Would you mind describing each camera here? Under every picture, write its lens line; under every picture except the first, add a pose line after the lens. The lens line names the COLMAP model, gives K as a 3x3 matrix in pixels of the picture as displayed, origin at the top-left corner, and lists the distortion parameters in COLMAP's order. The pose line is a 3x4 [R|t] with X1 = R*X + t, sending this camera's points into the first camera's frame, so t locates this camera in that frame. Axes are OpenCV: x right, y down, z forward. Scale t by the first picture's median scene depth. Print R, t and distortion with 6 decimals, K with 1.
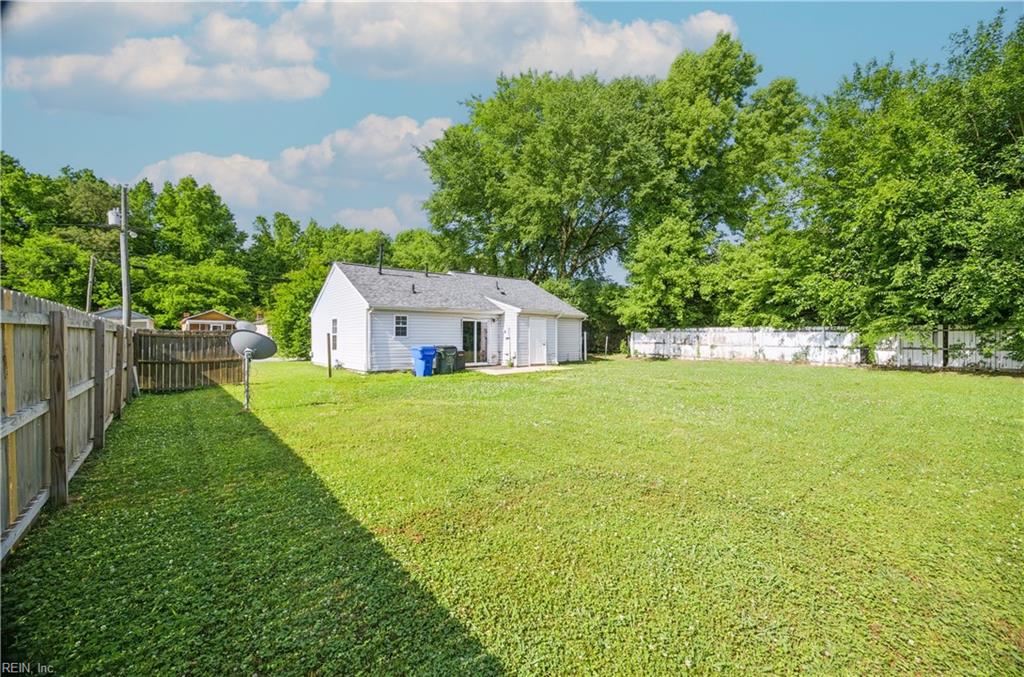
lens RADIAL K [[401.0, 0, 513.4], [0, 401.0, 338.5], [0, 0, 1]] dist [0.002871, -0.000832]
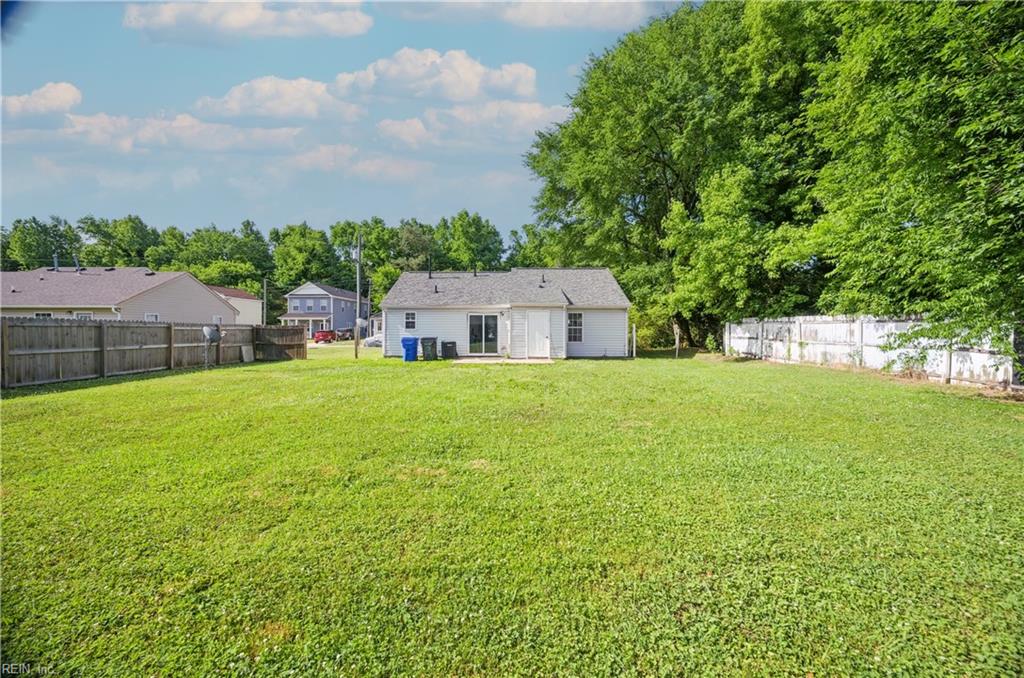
lens RADIAL K [[401.0, 0, 513.8], [0, 401.0, 336.1], [0, 0, 1]] dist [0.002871, -0.000832]
pose [[0.776684, 0.012839, -0.629760, 0.548832], [-0.003379, 0.999863, 0.016217, -0.003144], [0.629882, -0.010468, 0.776620, 0.170891]]
